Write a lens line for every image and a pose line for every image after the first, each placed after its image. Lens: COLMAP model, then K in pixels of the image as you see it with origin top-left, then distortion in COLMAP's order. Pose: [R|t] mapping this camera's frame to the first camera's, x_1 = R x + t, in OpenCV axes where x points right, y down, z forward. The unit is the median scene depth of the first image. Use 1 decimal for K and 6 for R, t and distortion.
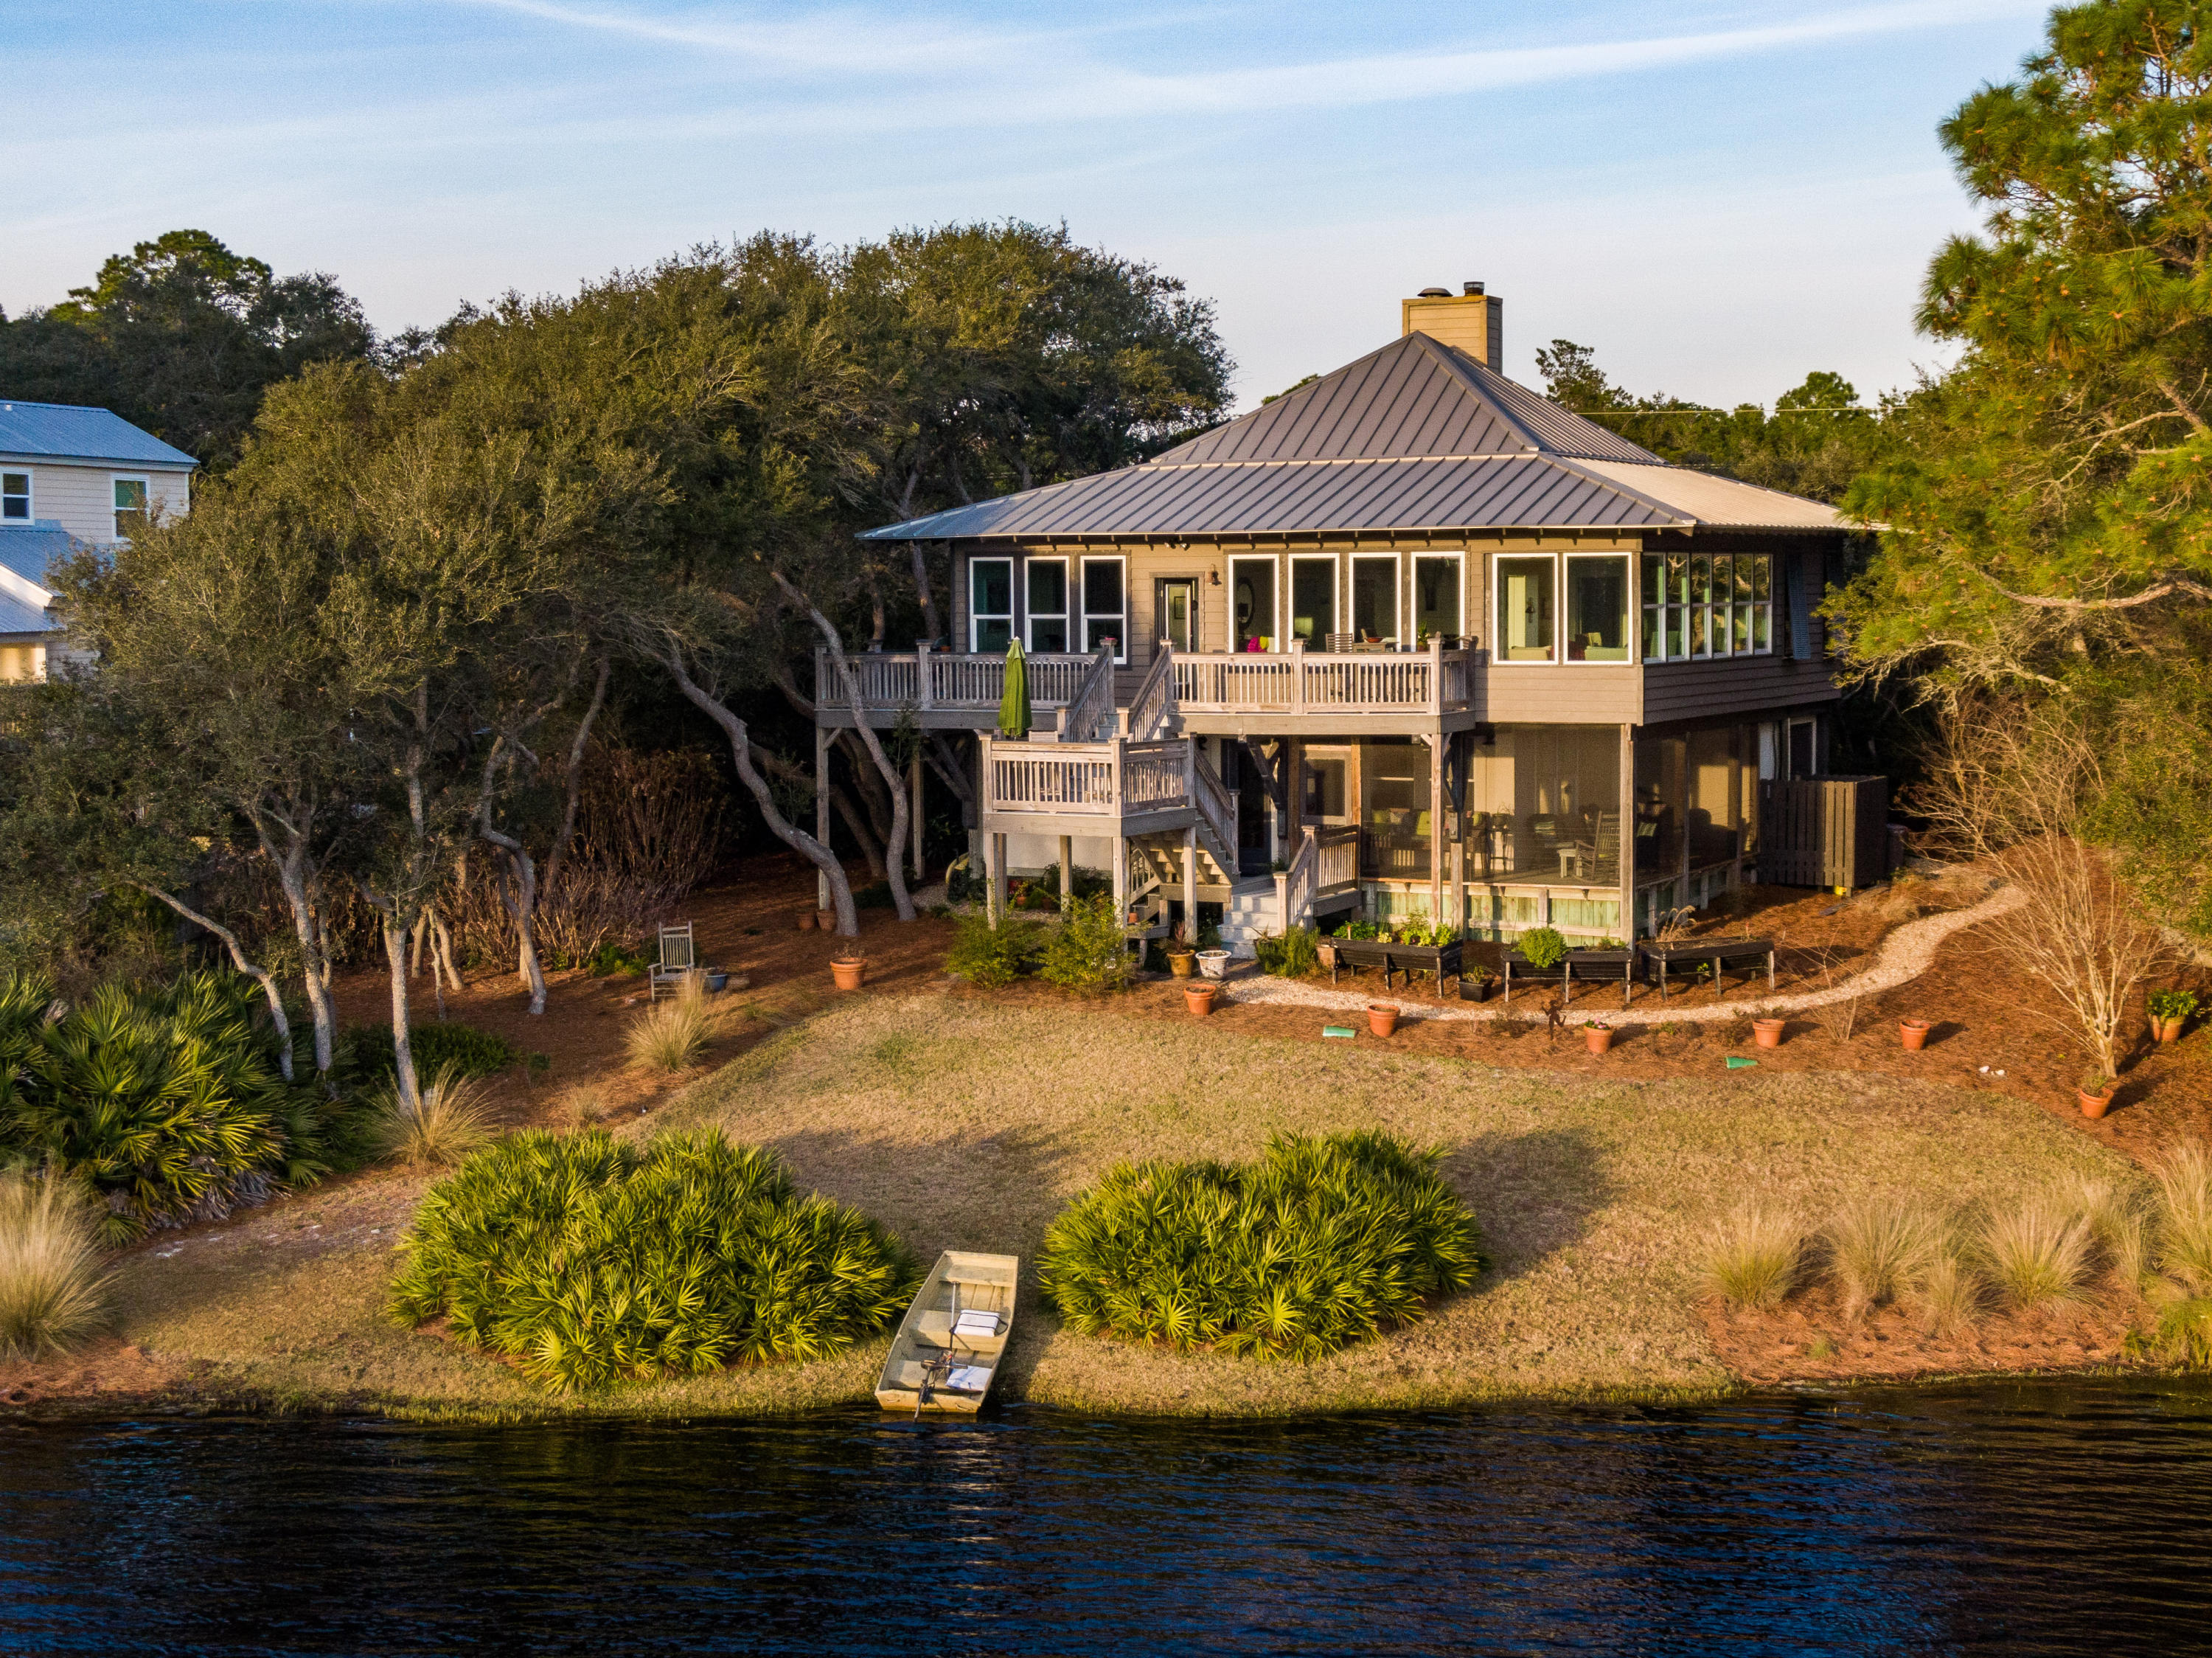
lens RADIAL K [[3131.0, 0, 1105.5], [0, 3131.0, 585.1], [0, 0, 1]] dist [0.051839, -0.136115]
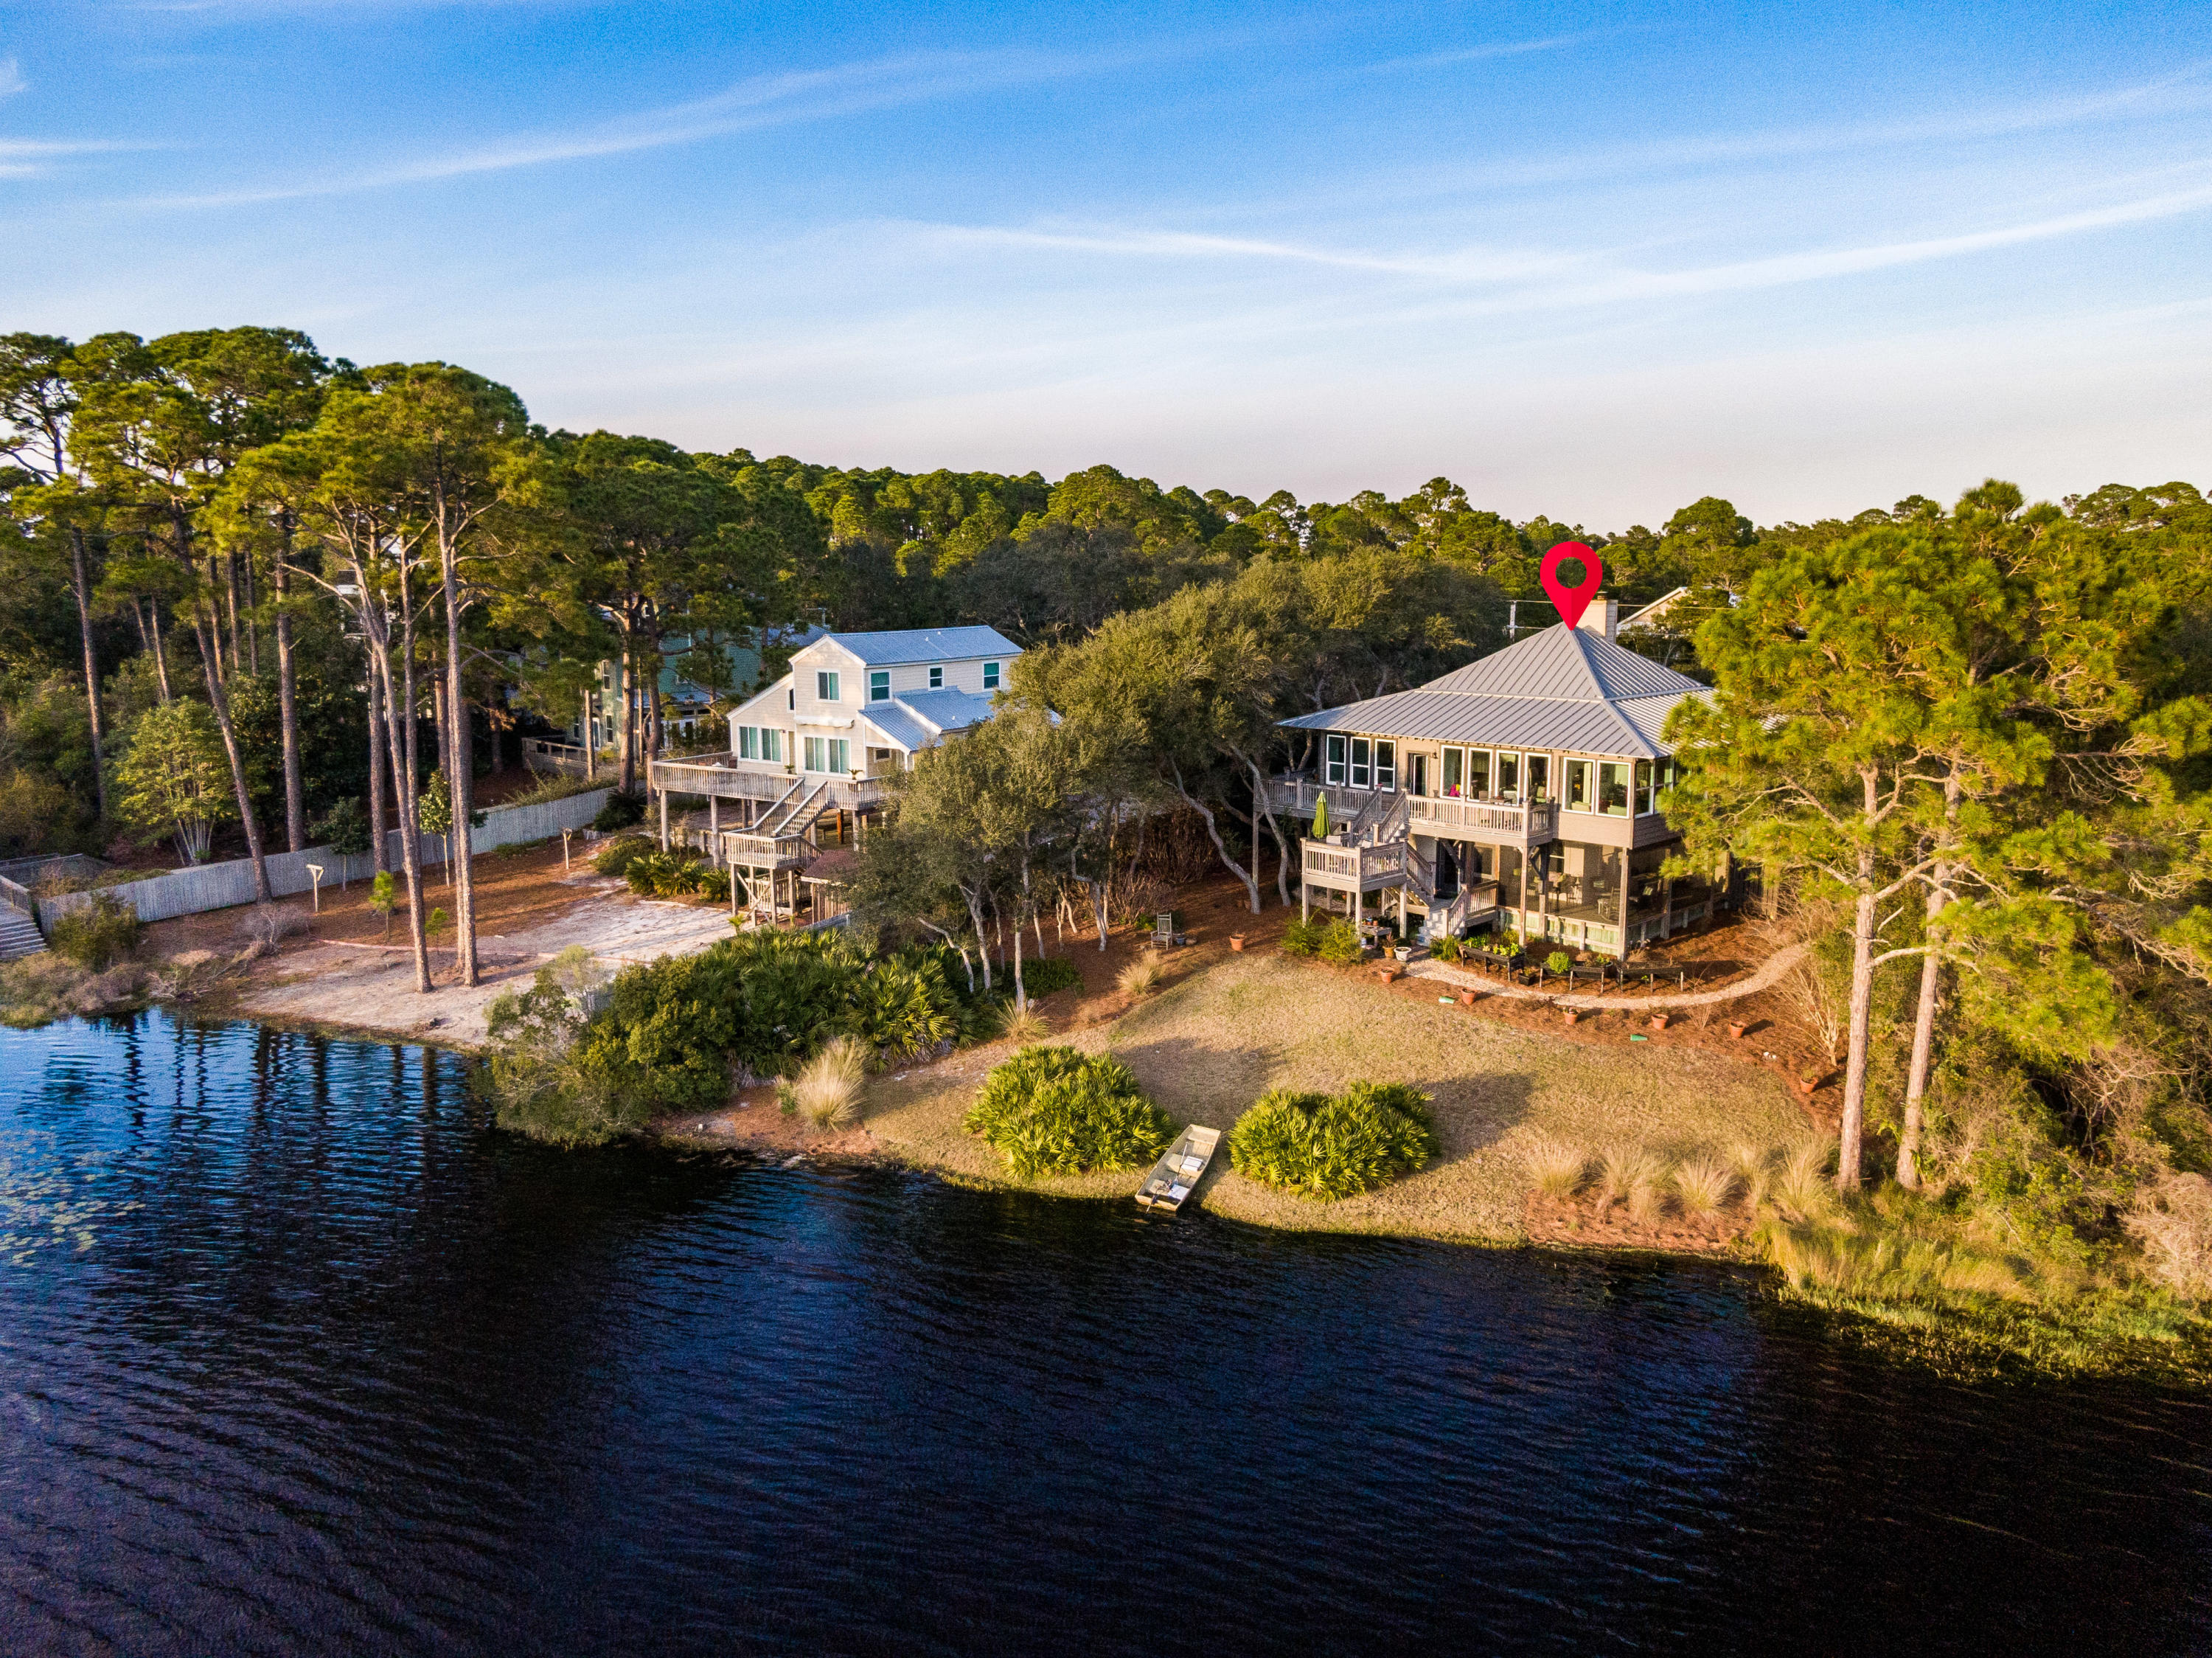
lens RADIAL K [[1544.3, 0, 1102.7], [0, 1544.3, 722.7], [0, 0, 1]] dist [0.077438, -0.113953]
pose [[0.950436, 0.038324, -0.308548, 0.186569], [-0.010935, 0.995881, 0.090012, -0.150832], [0.310727, -0.082176, 0.946940, -0.064563]]
